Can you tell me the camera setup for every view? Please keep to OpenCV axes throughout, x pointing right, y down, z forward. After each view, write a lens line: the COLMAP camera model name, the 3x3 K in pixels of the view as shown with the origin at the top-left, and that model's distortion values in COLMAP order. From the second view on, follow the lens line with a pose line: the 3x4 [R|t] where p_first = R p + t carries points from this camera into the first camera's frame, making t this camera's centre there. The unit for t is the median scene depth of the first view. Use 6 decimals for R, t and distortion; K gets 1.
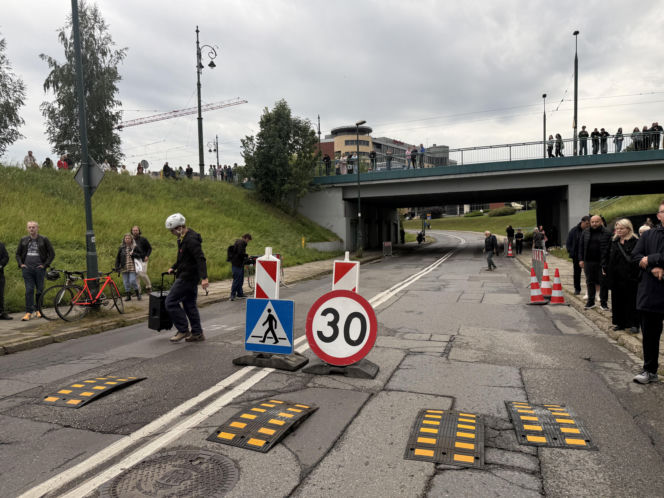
lens RADIAL K [[461.5, 0, 332.0], [0, 461.5, 249.0], [0, 0, 1]] dist [0.096389, -0.108013]
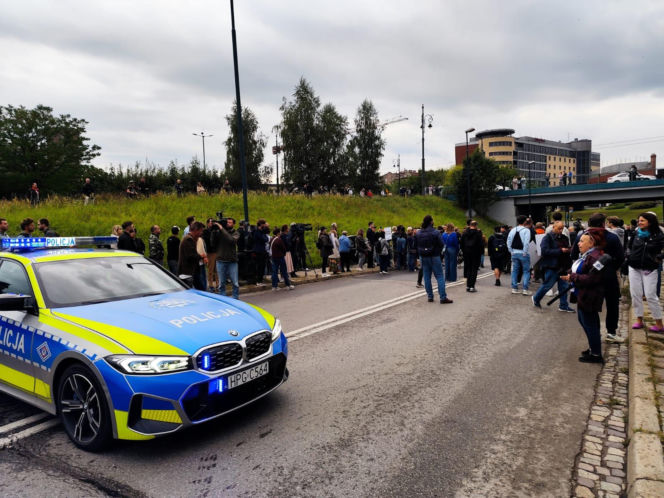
lens RADIAL K [[461.5, 0, 332.0], [0, 461.5, 249.0], [0, 0, 1]] dist [0.096389, -0.108013]
pose [[0.966874, 0.011409, -0.255001, -0.228983], [-0.005962, 0.999737, 0.022125, 0.018007], [0.255186, -0.019872, 0.966688, -0.986346]]
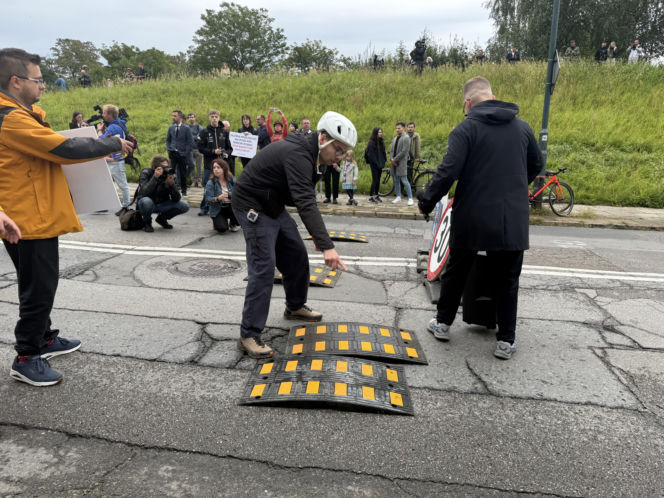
lens RADIAL K [[462.1, 0, 328.6], [0, 462.1, 251.2], [0, 0, 1]] dist [0.046272, -0.065928]
pose [[0.186819, 0.246597, -0.950941, 0.133932], [-0.046106, 0.969117, 0.242253, -0.000461], [0.981312, -0.001413, 0.192419, 0.107117]]
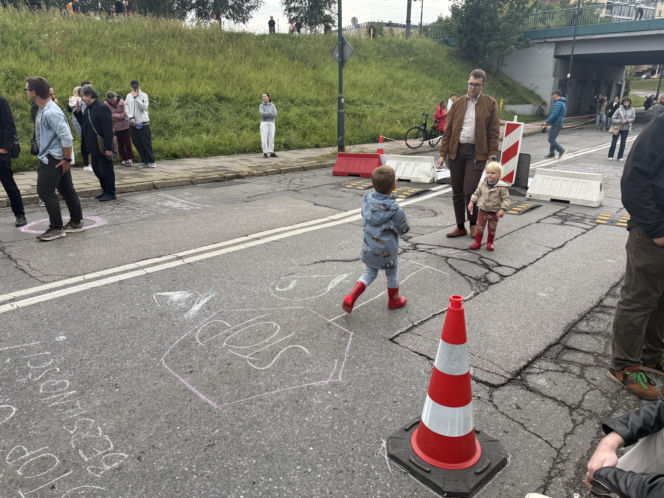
lens RADIAL K [[462.1, 0, 328.6], [0, 462.1, 251.2], [0, 0, 1]] dist [0.046272, -0.065928]
pose [[0.917177, 0.148461, -0.369792, 0.015497], [-0.033311, 0.953322, 0.300113, -0.001539], [0.397086, -0.262939, 0.879310, -0.128599]]
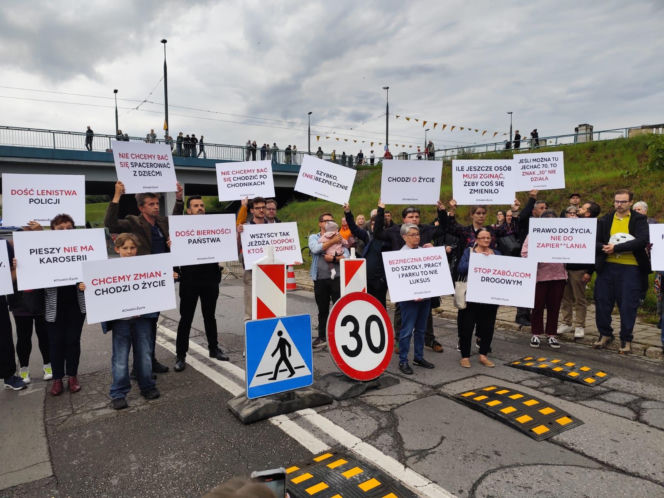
lens RADIAL K [[450.8, 0, 332.0], [0, 450.8, 249.0], [0, 0, 1]] dist [0.041468, -0.047031]
pose [[0.589751, -0.034496, 0.806848, -0.116710], [0.025022, 0.999388, 0.024439, -0.002408], [-0.807198, 0.005776, 0.590253, 0.093195]]
